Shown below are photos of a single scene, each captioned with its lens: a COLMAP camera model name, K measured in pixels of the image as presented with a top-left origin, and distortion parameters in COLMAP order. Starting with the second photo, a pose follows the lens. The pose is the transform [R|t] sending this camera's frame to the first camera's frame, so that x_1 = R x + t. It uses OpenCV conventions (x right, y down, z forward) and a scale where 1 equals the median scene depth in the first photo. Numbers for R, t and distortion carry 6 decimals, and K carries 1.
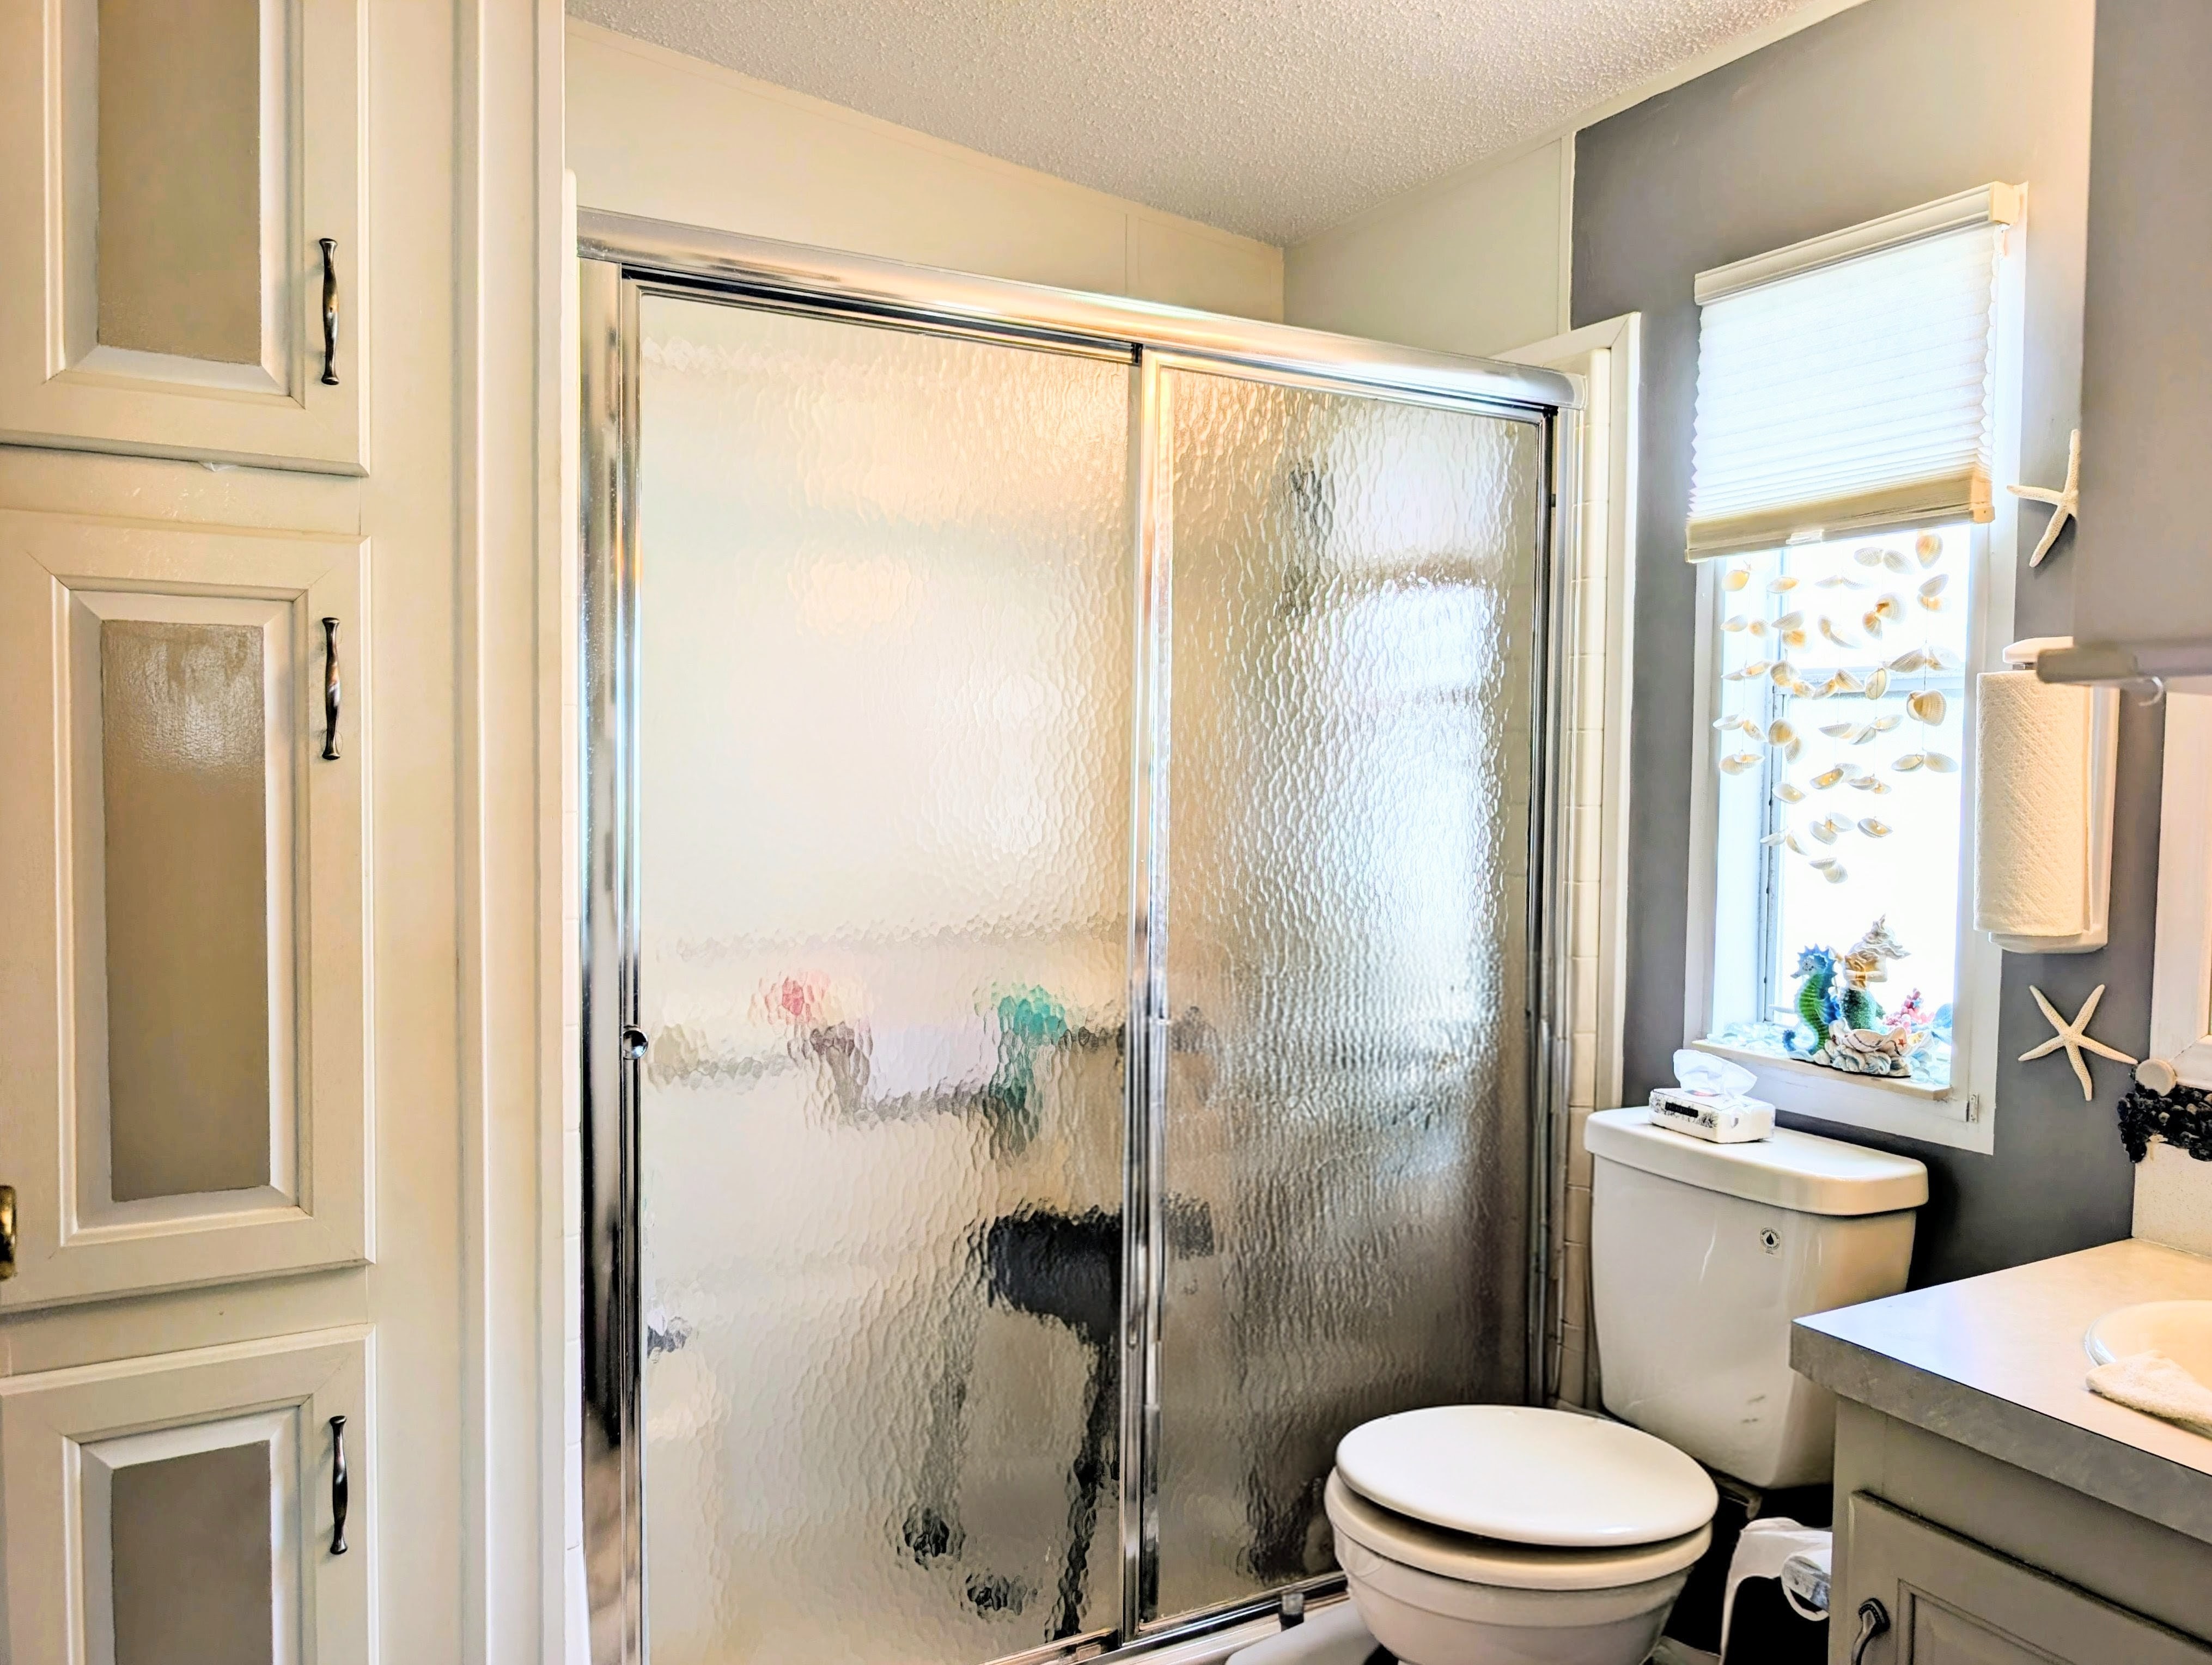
lens RADIAL K [[1612.6, 0, 1106.0], [0, 1612.6, 832.5], [0, 0, 1]] dist [0.004949, 0.003021]
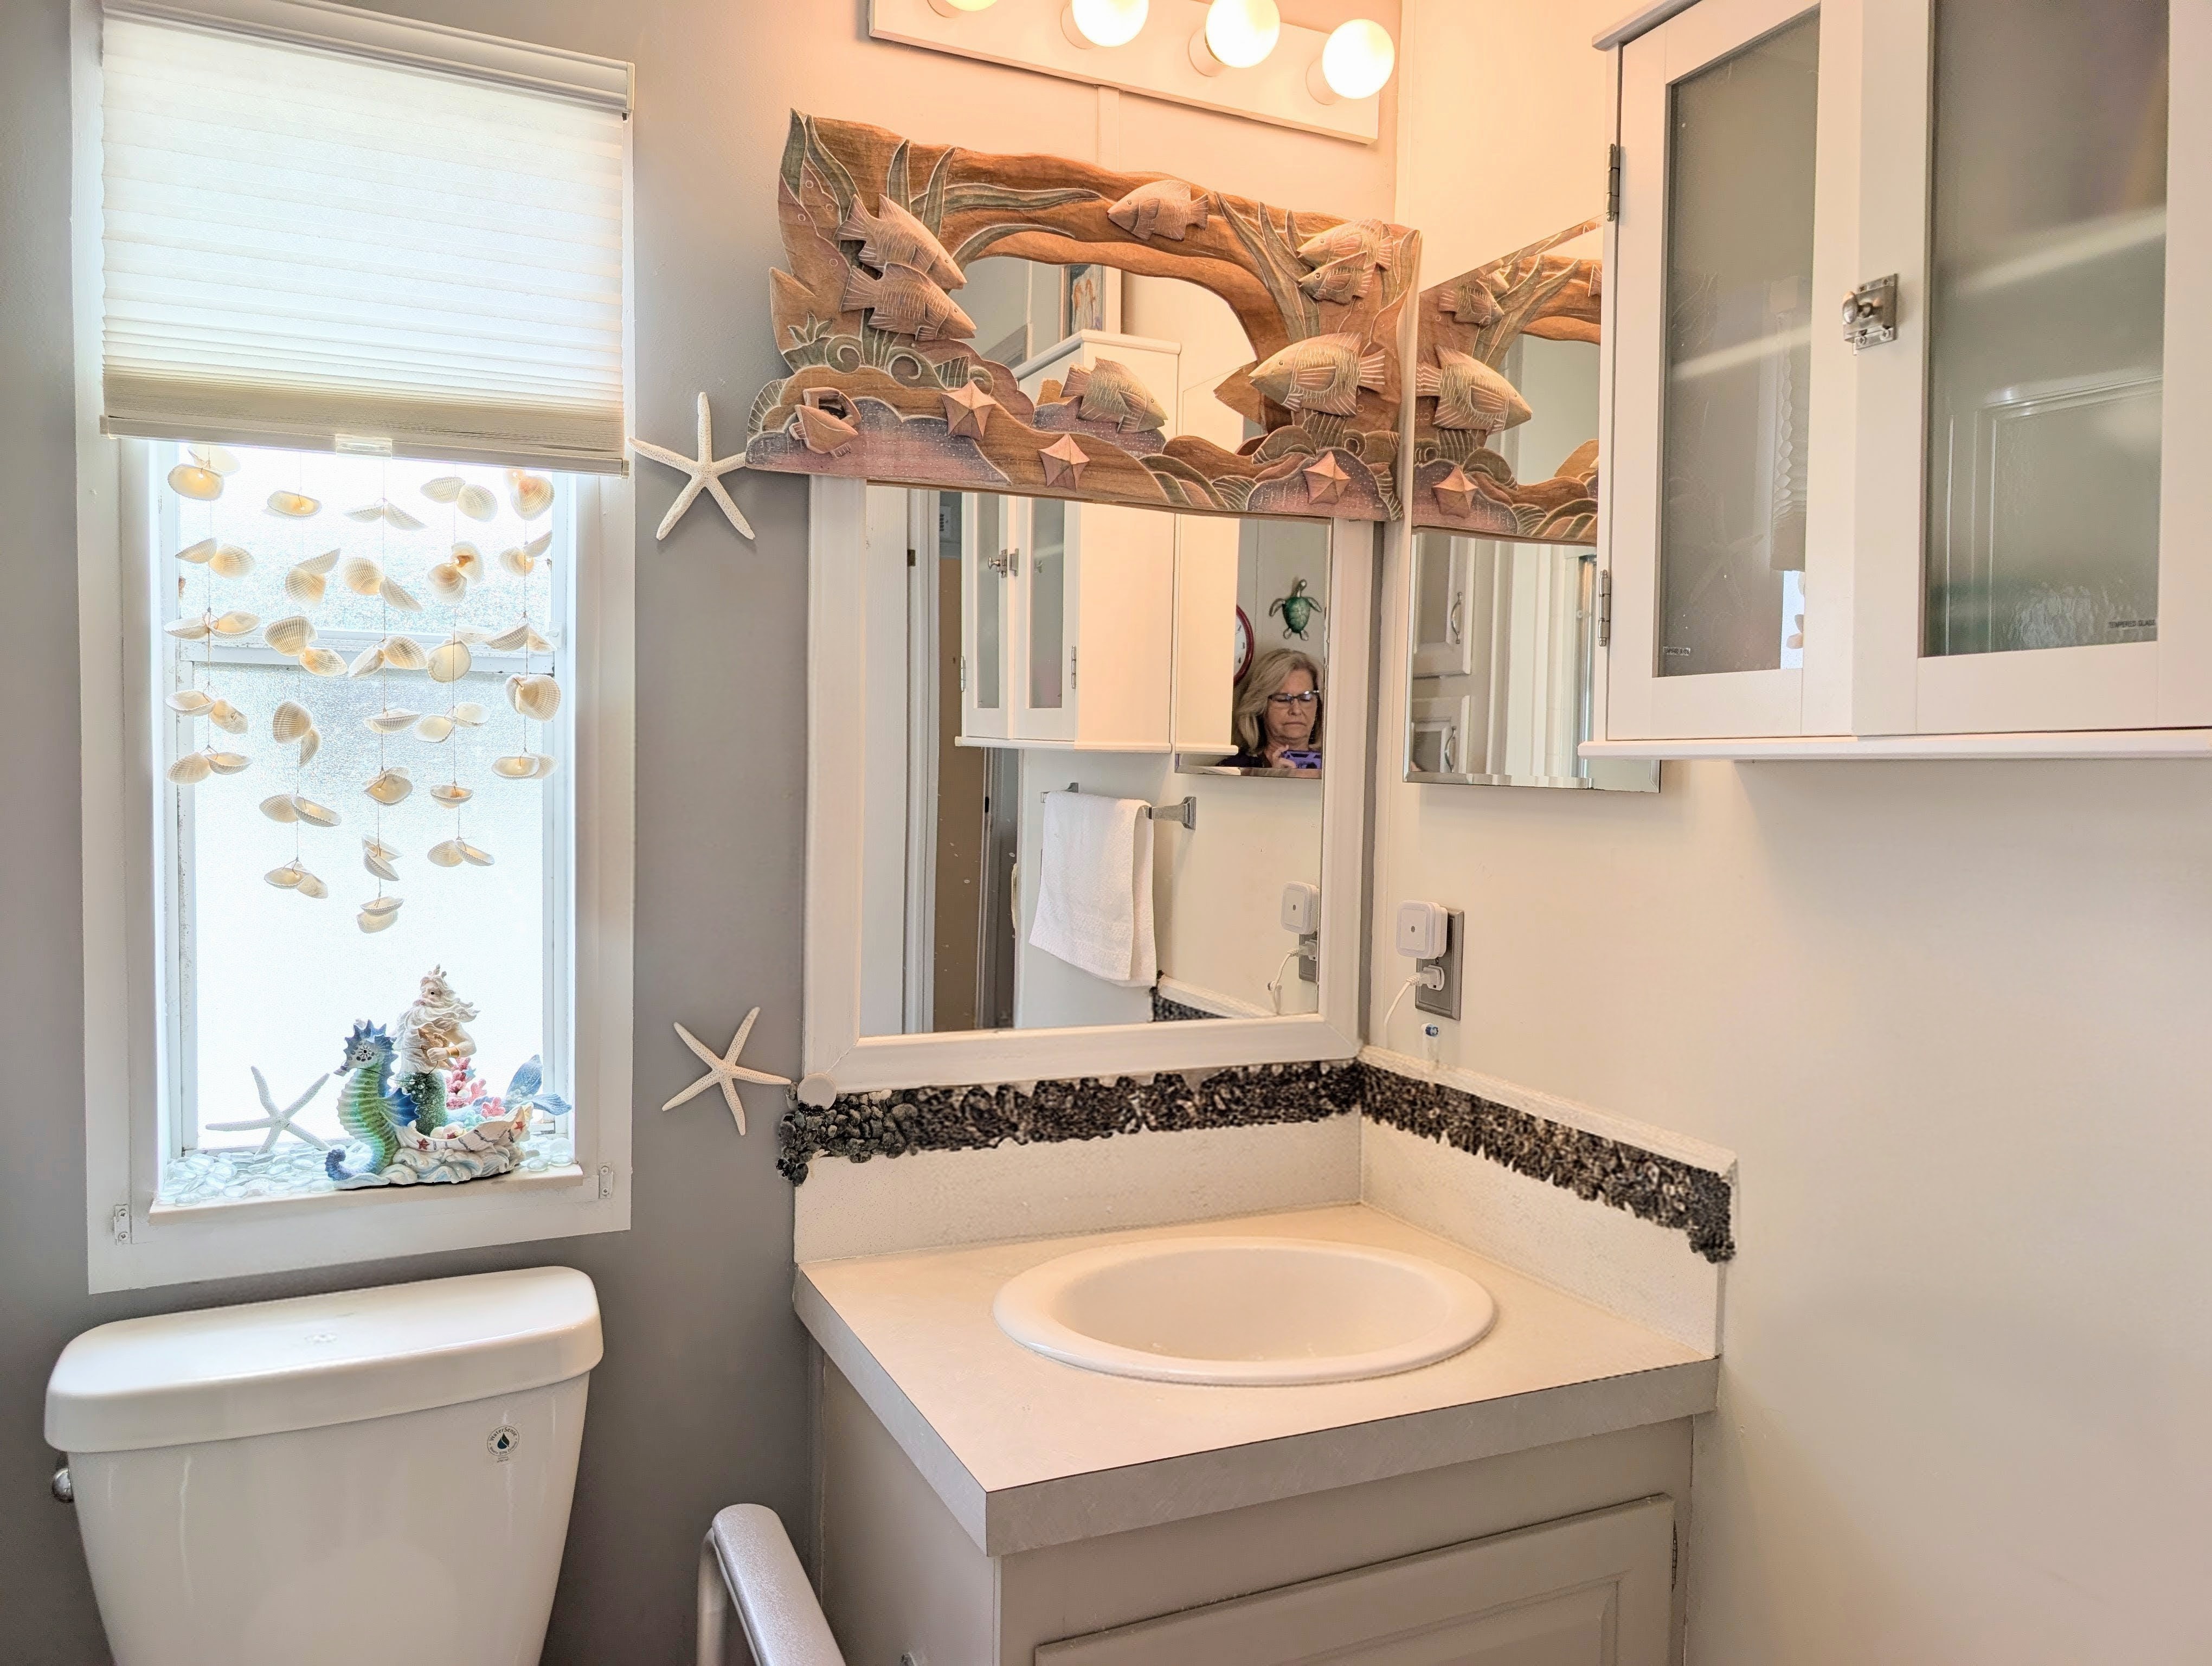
lens RADIAL K [[1612.9, 0, 1106.0], [0, 1612.9, 833.0], [0, 0, 1]] dist [0.004949, 0.003021]
pose [[0.075162, -0.060530, 0.995333, -0.256297], [0.029830, 0.997846, 0.058431, -0.048605], [-0.996725, 0.025299, 0.076805, 0.656764]]
